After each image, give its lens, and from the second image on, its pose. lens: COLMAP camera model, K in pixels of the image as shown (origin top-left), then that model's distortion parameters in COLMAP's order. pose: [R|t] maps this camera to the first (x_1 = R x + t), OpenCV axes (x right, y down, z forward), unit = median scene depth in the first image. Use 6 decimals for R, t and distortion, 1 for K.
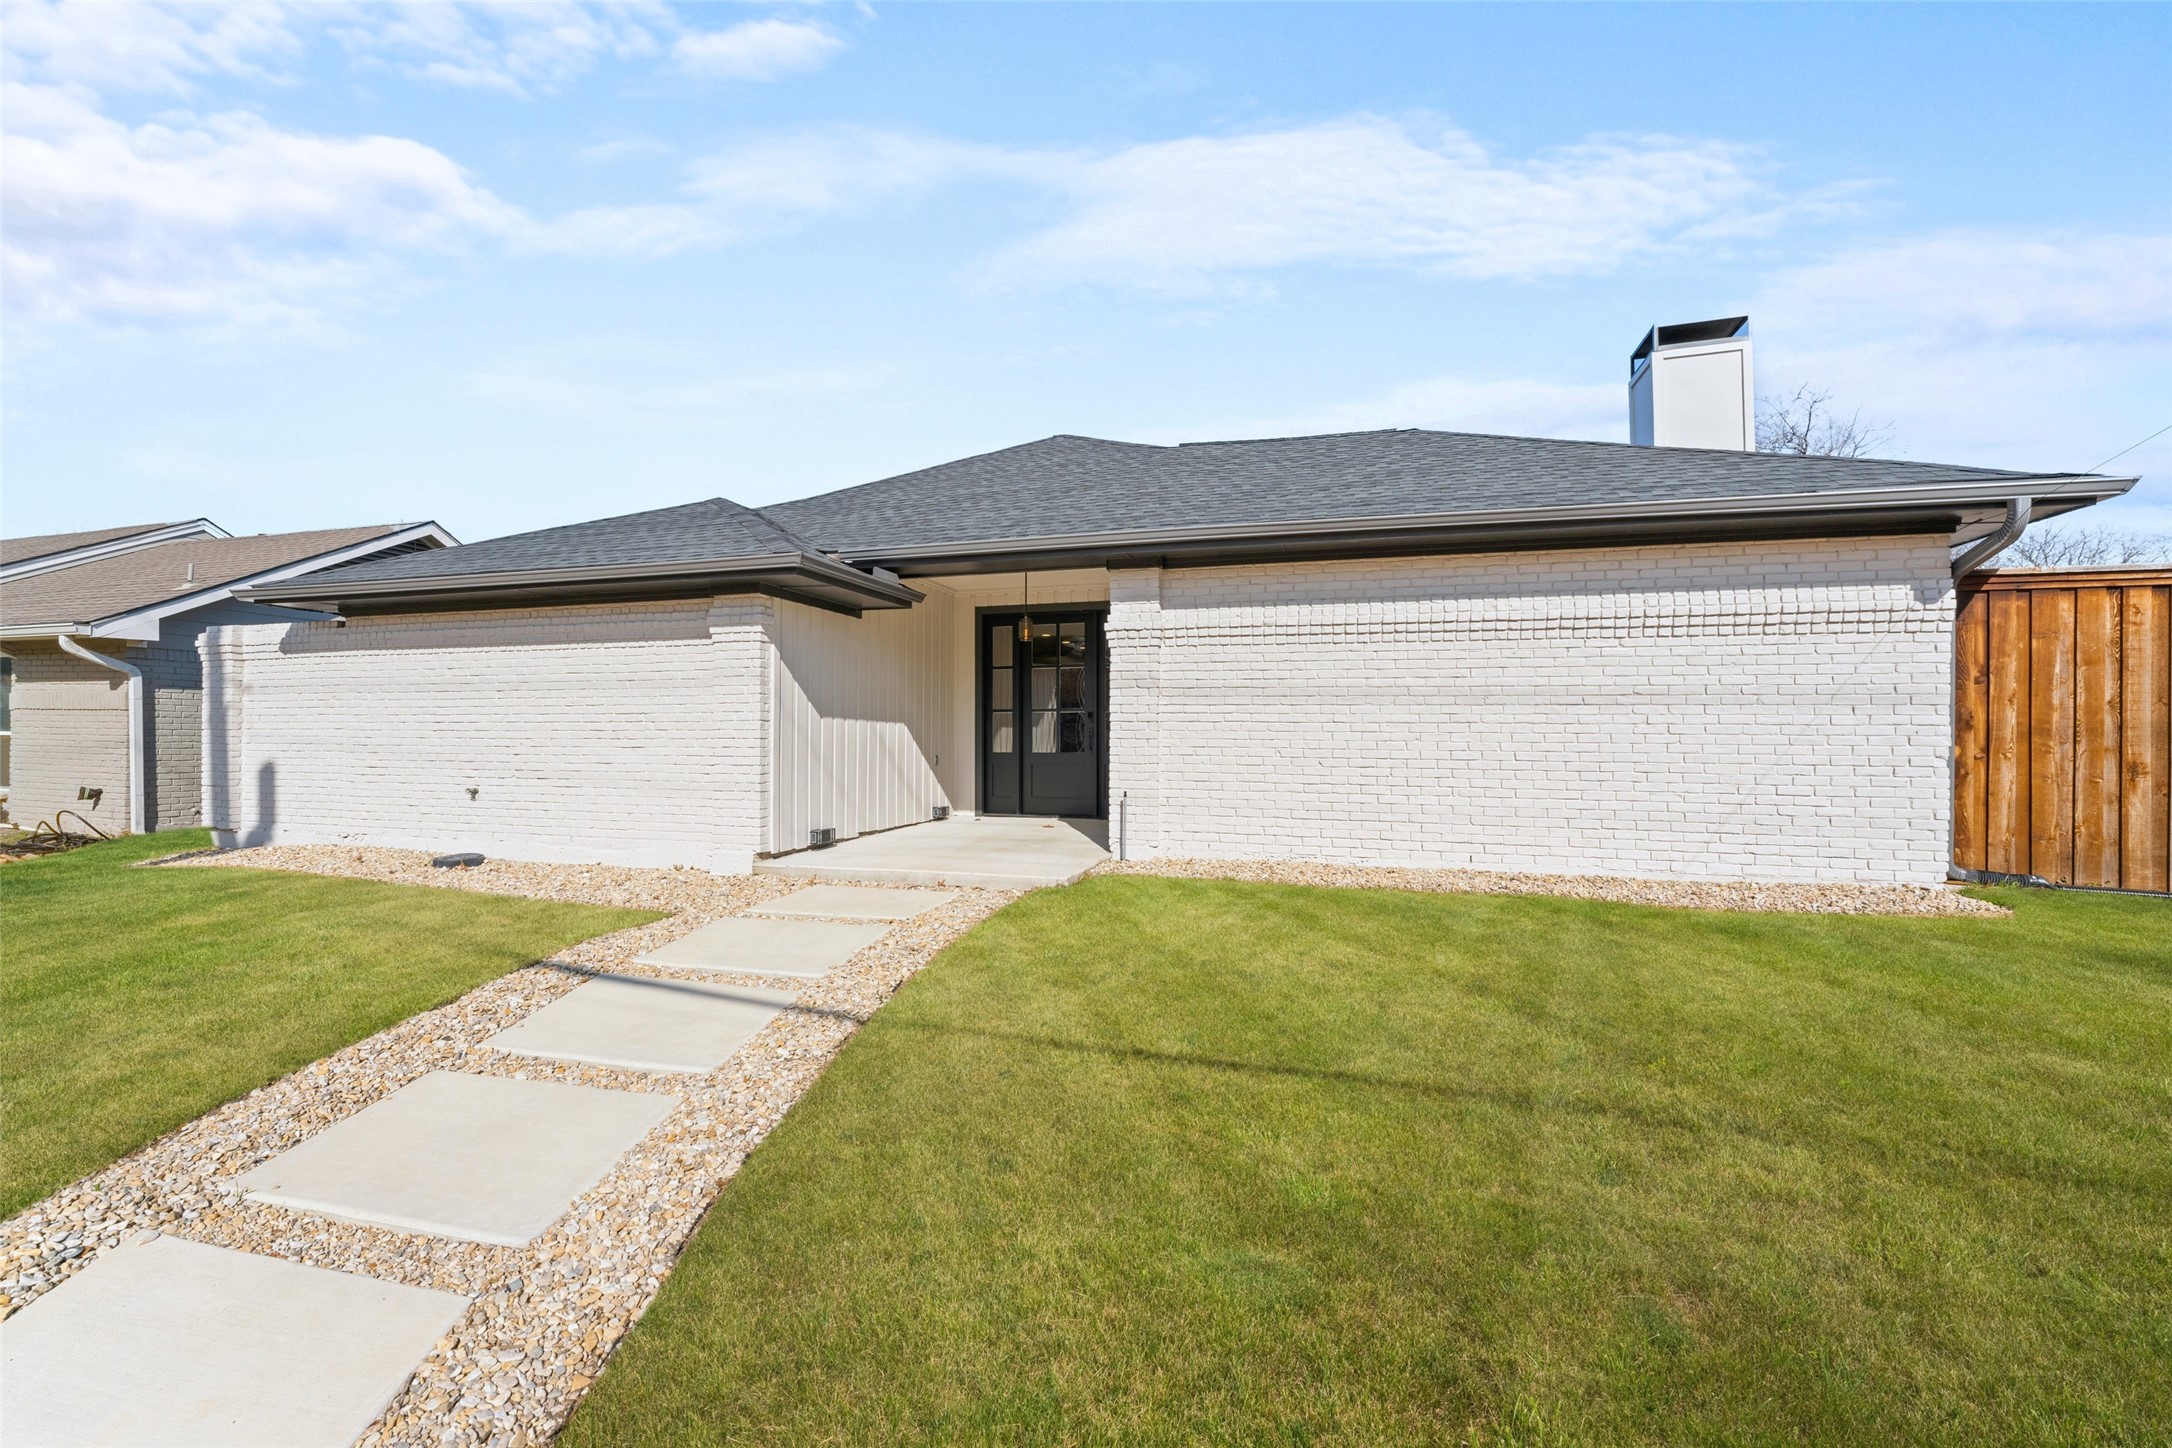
lens RADIAL K [[925.9, 0, 1079.2], [0, 925.9, 728.8], [0, 0, 1]] dist [-0.001247, -0.000328]
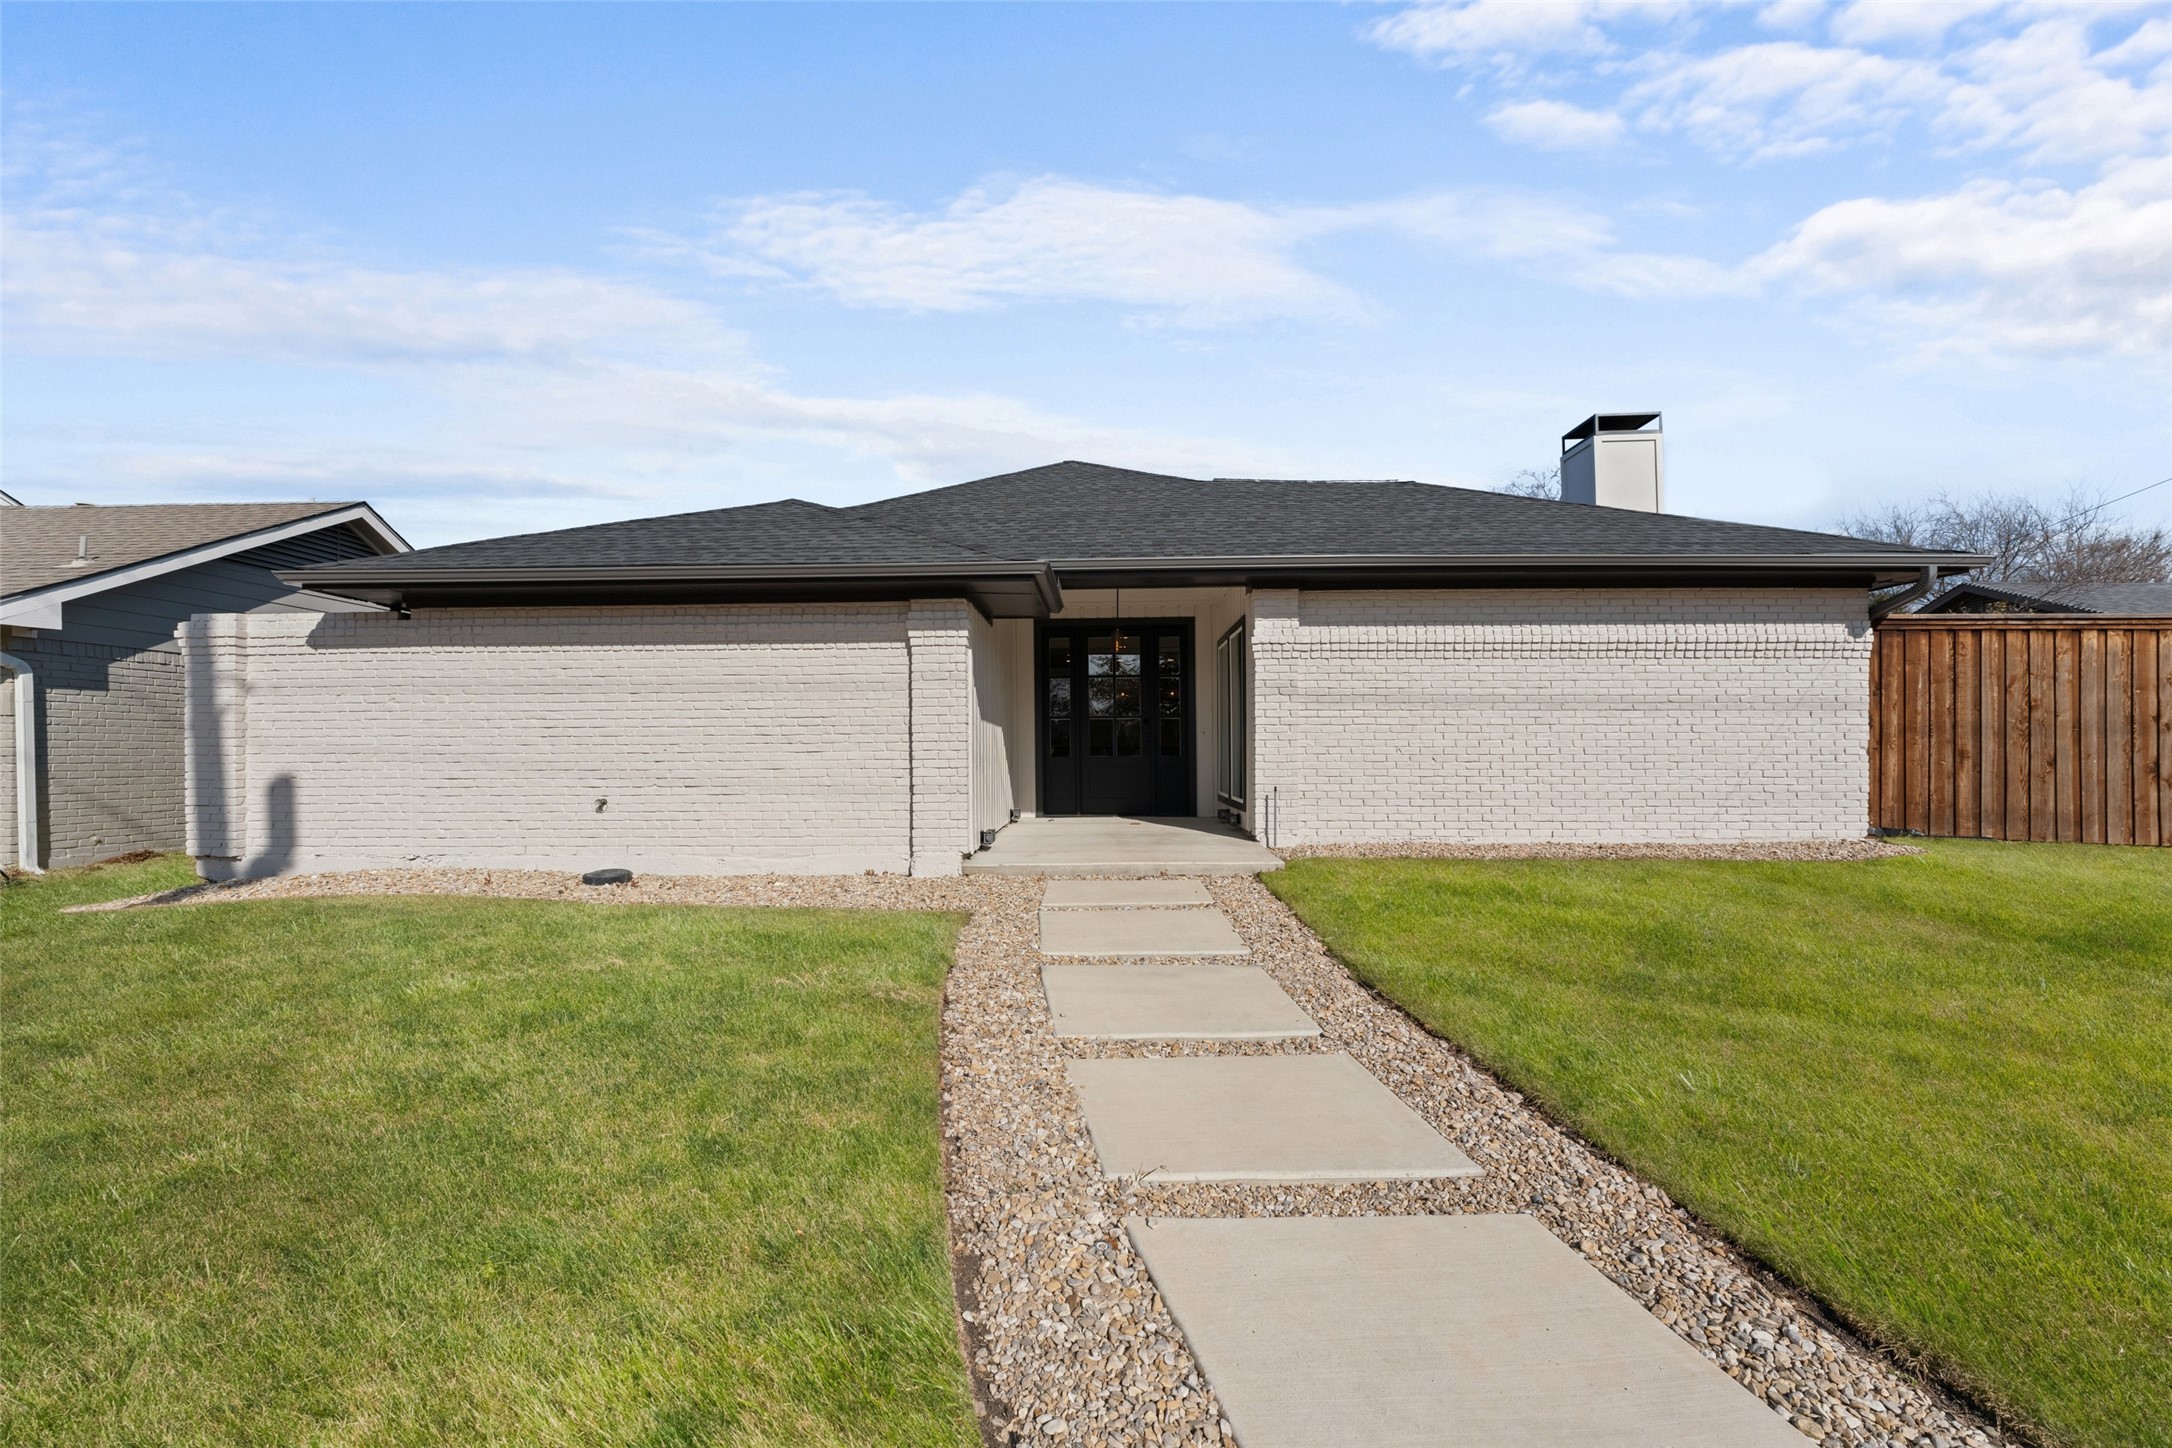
lens RADIAL K [[873.0, 0, 1096.4], [0, 873.0, 744.7], [0, 0, 1]] dist [-0.004079, 0.000000]
pose [[0.962992, -0.007686, 0.269419, -0.447996], [0.006520, 0.999965, 0.005224, 0.009710], [-0.269450, -0.003274, 0.963009, 0.035286]]
